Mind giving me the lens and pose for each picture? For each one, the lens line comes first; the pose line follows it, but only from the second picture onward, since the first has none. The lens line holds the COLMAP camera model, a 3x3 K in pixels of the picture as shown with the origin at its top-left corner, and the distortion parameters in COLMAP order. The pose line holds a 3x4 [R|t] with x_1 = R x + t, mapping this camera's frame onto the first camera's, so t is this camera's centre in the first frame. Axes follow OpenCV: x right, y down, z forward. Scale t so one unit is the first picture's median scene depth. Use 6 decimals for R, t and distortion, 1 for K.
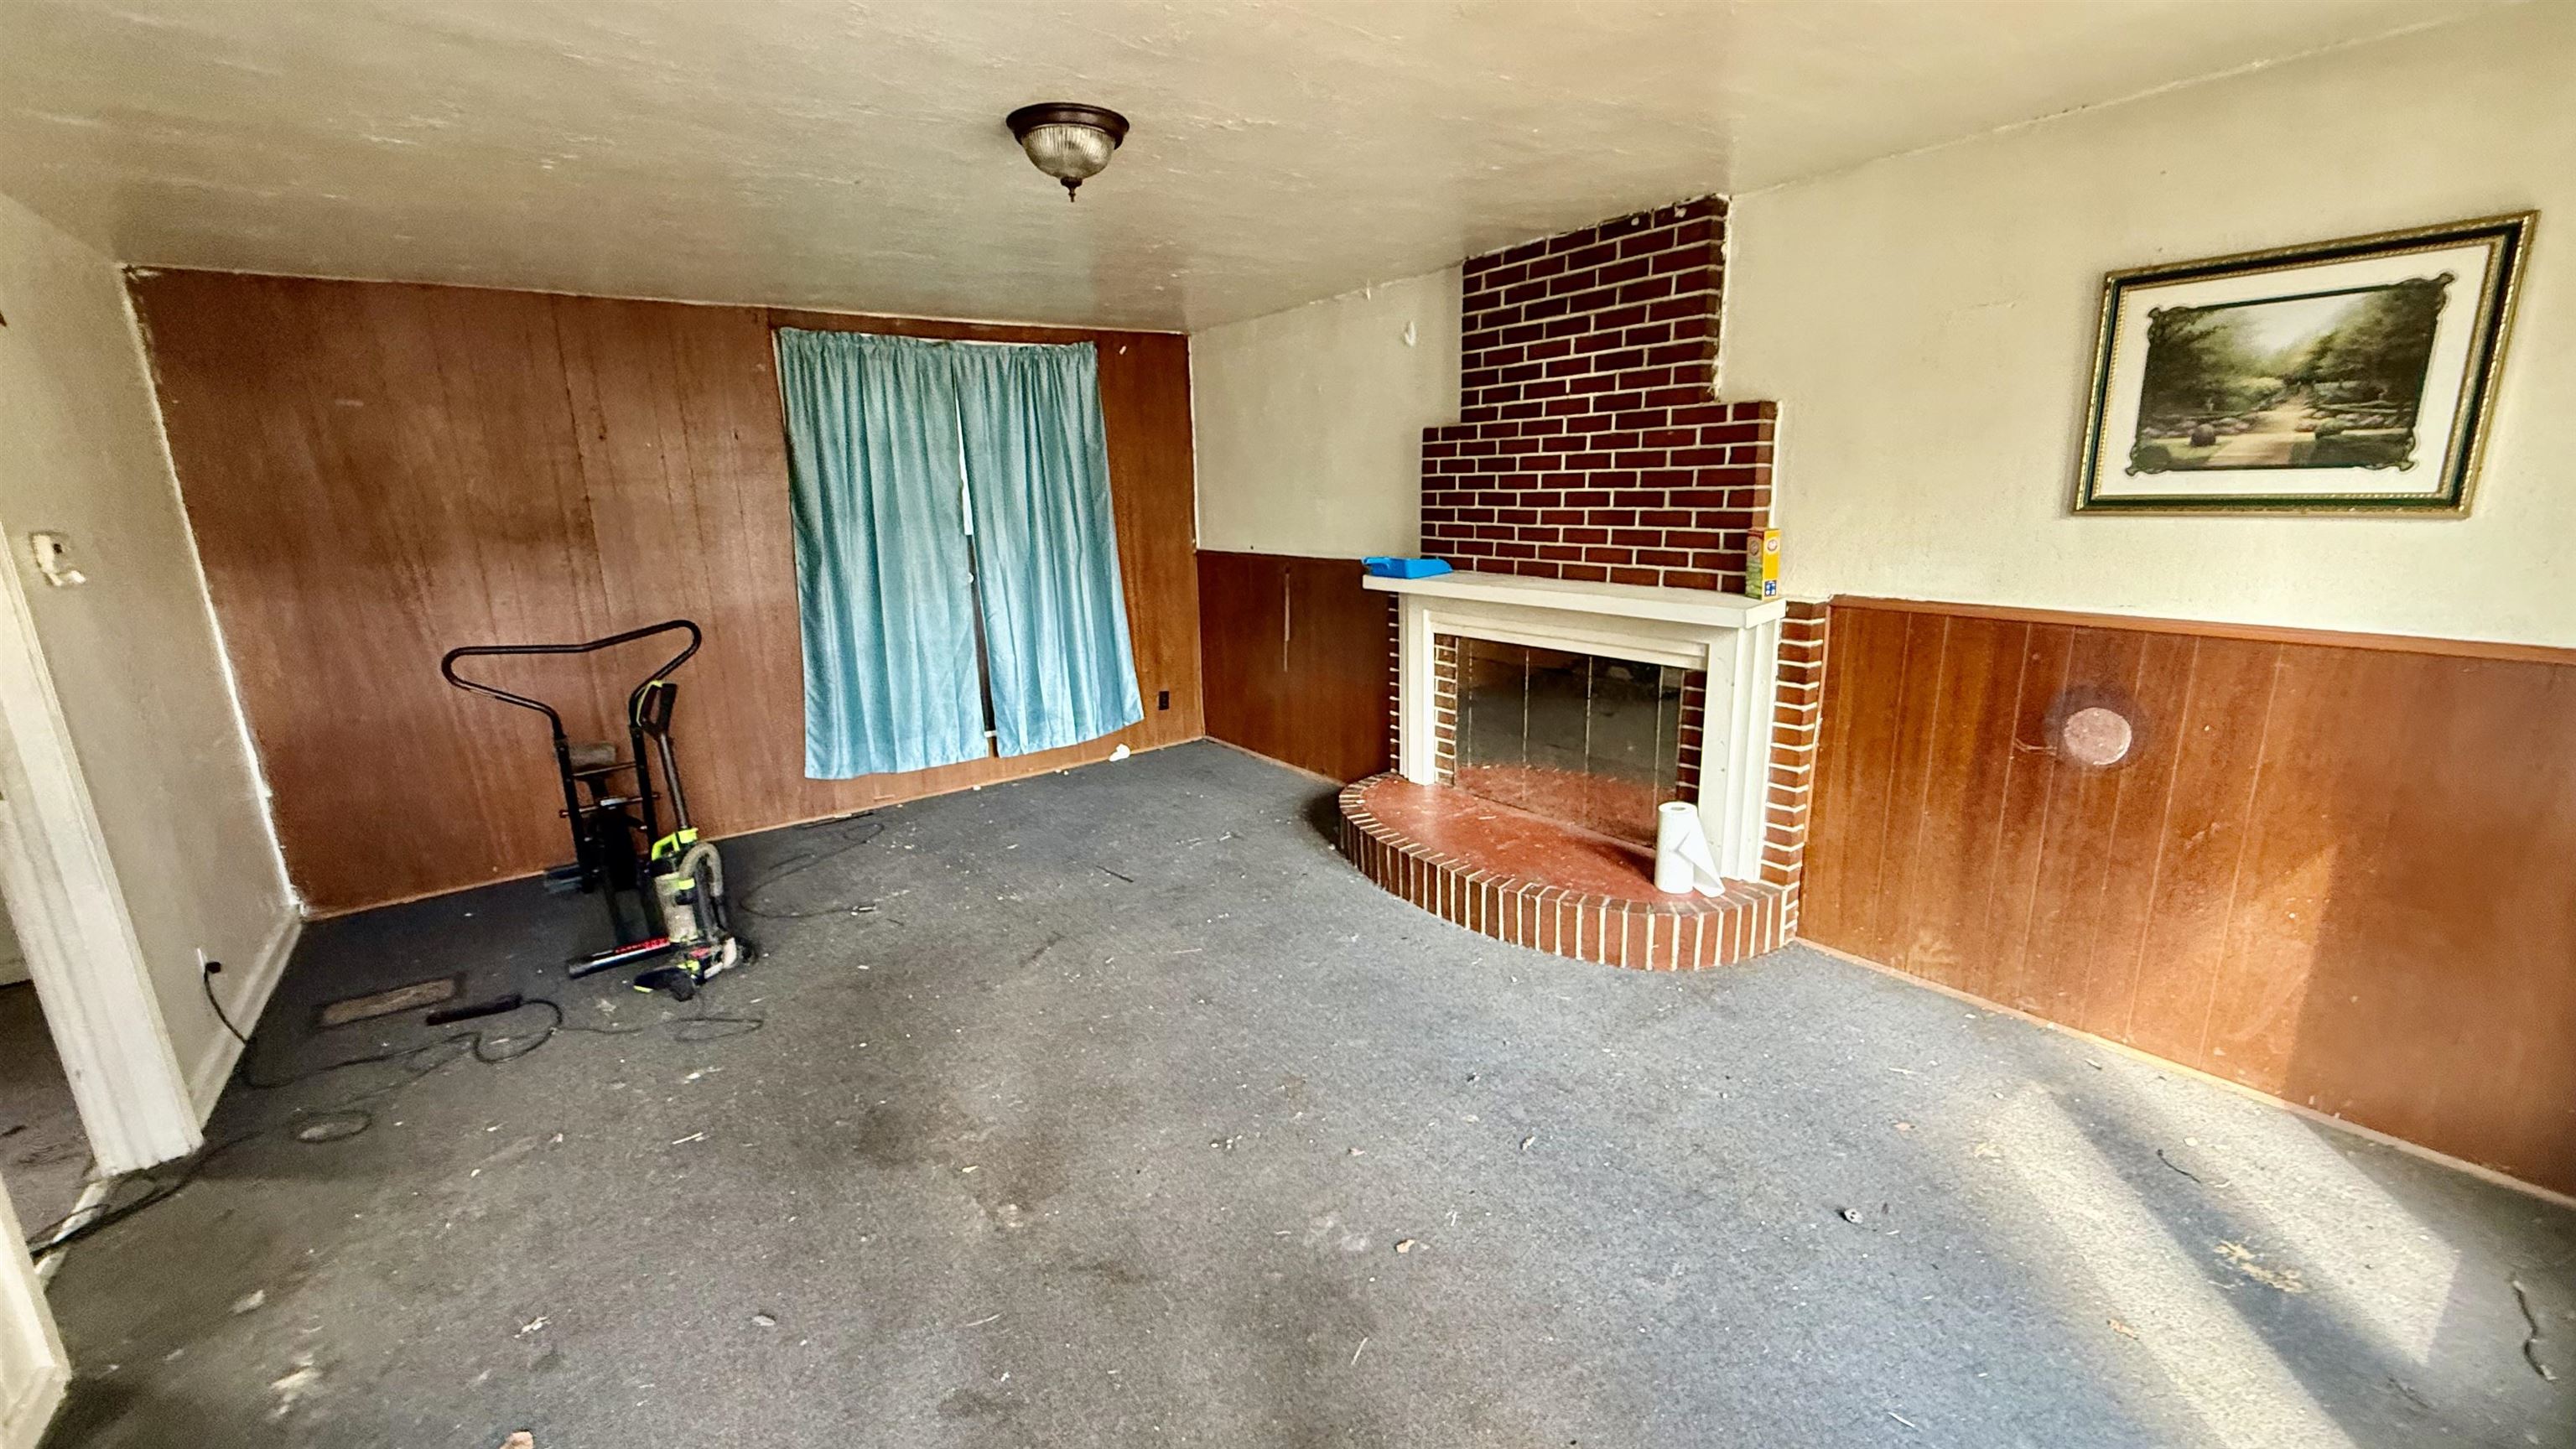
lens RADIAL K [[1024.8, 0, 1279.8], [0, 1024.8, 721.5], [0, 0, 1]] dist [0.001446, 0.000086]
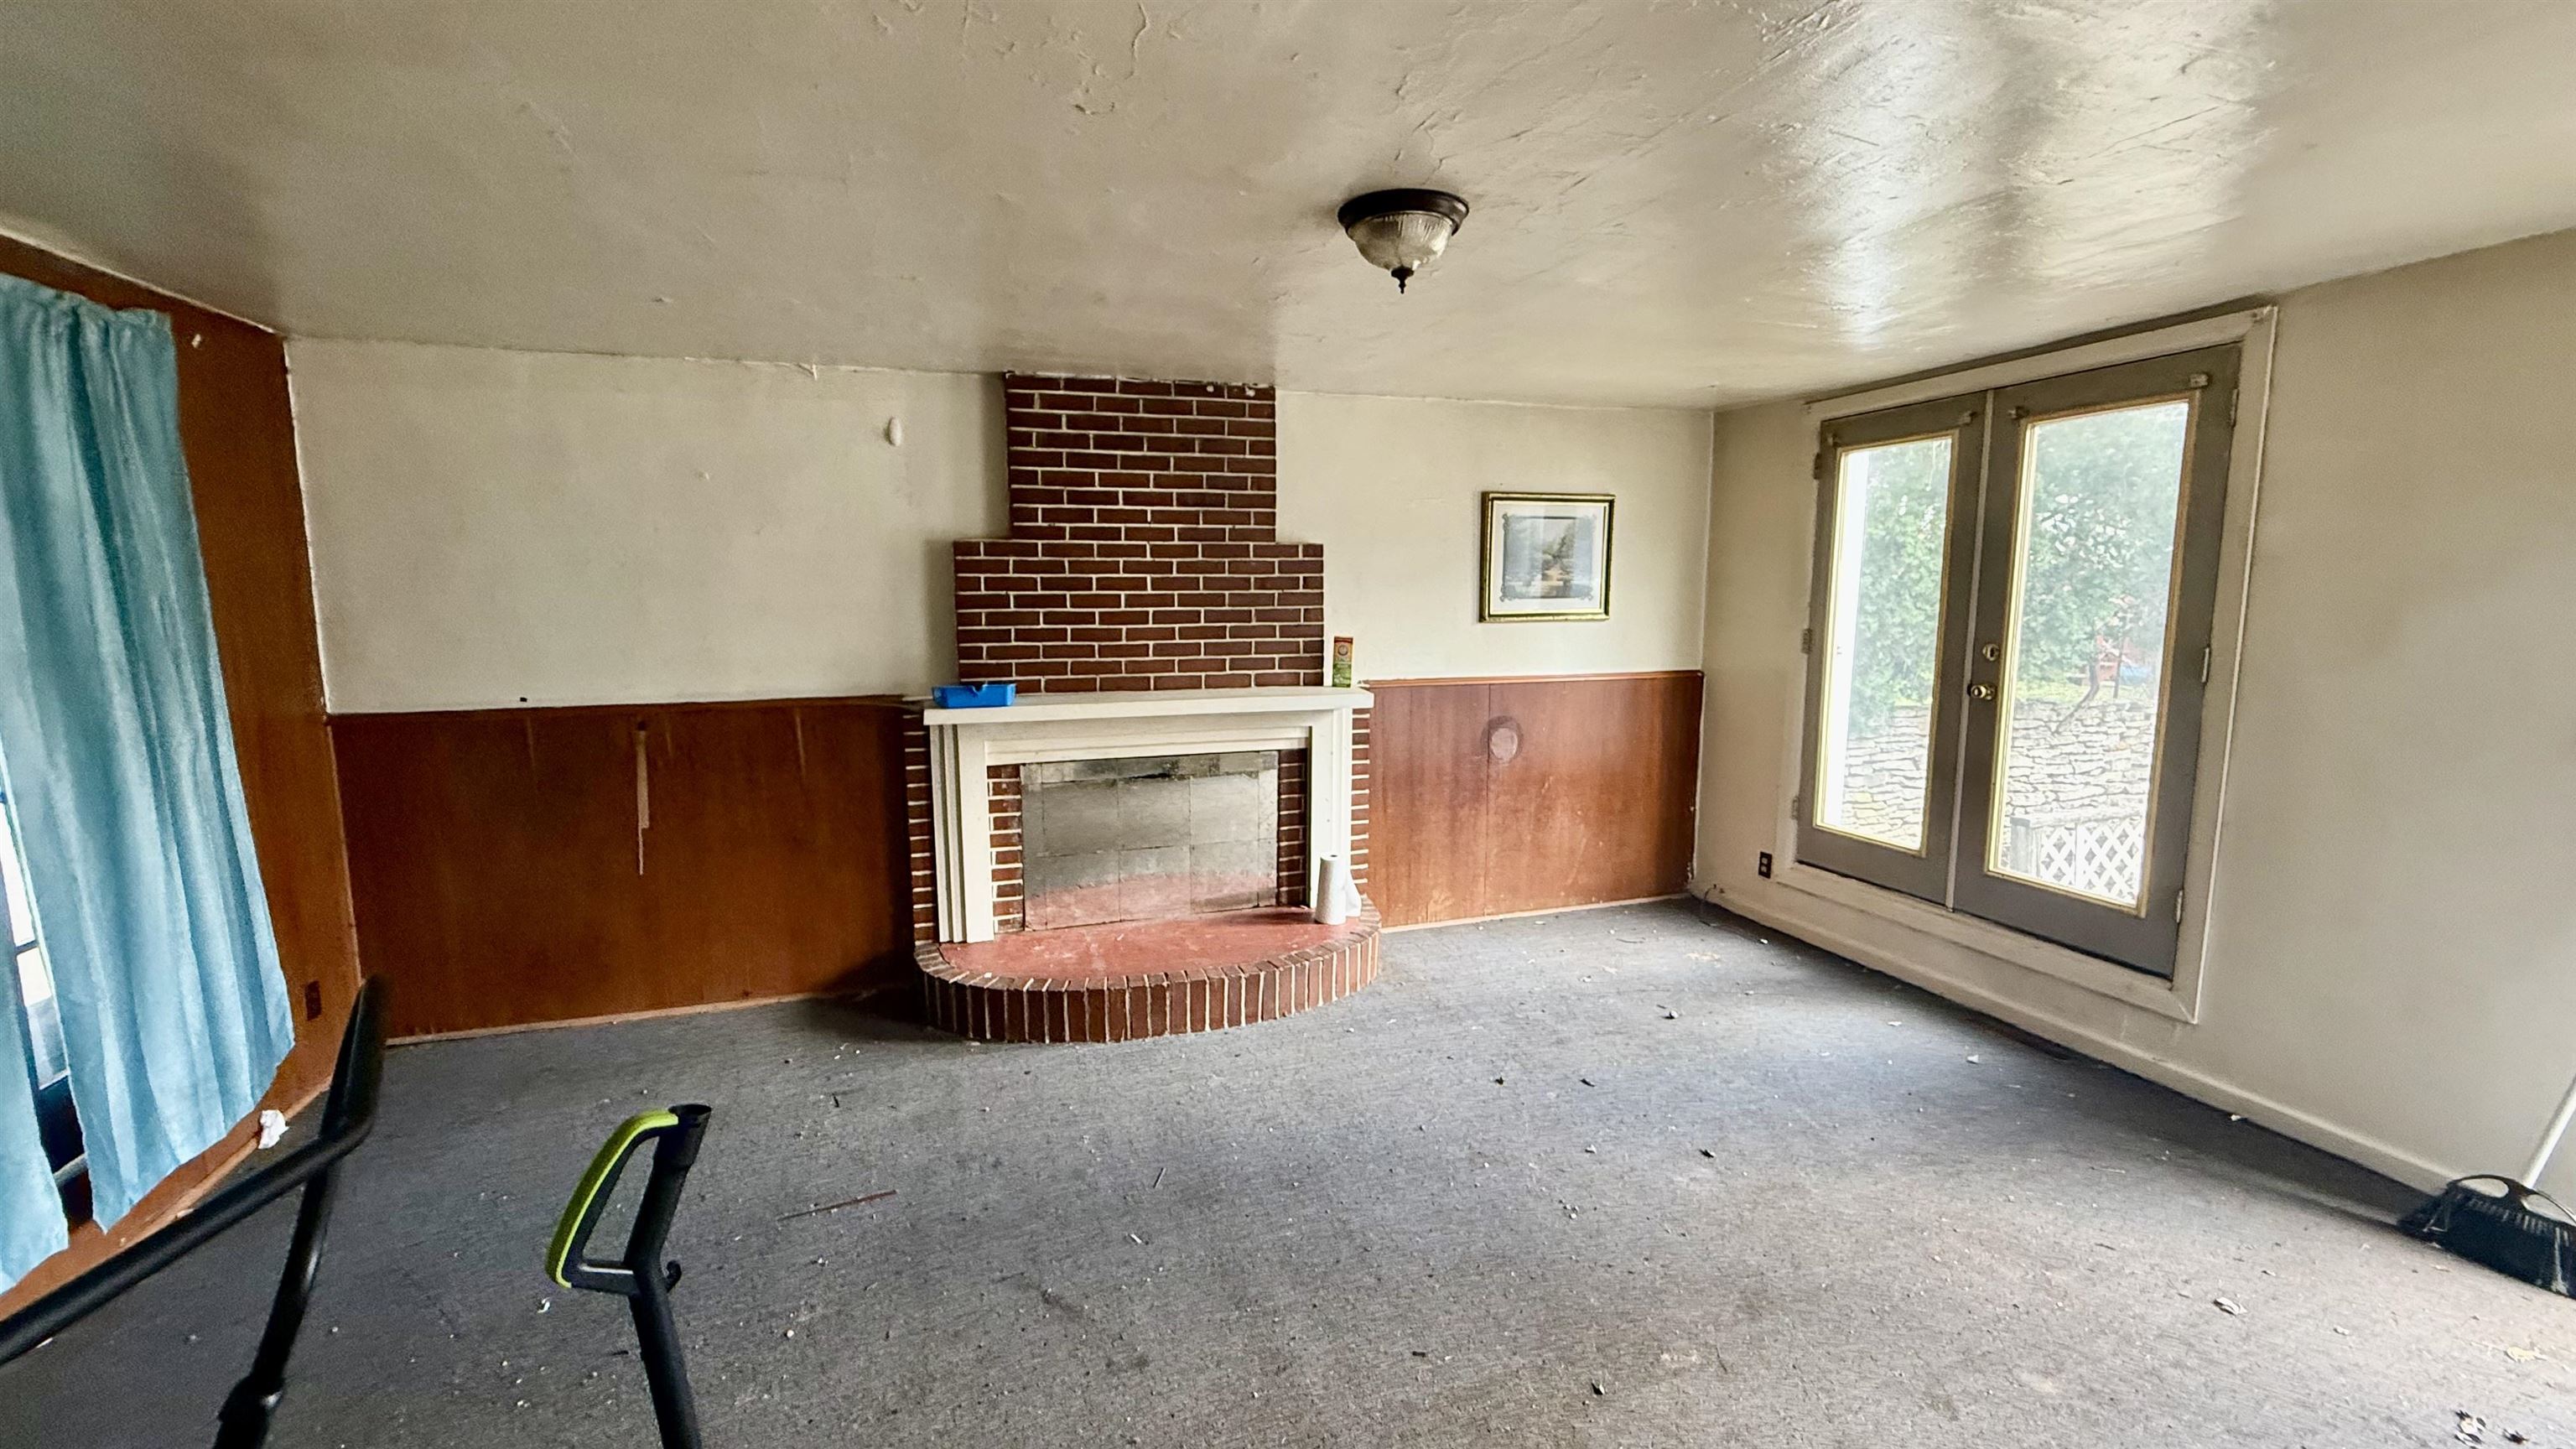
lens RADIAL K [[1024.8, 0, 1279.8], [0, 1024.8, 721.5], [0, 0, 1]] dist [0.001446, 0.000086]
pose [[0.315260, -0.099388, 0.943786, -0.712087], [0.212648, 0.976611, 0.031813, -0.115663], [-0.924874, 0.190665, 0.329021, 0.542266]]
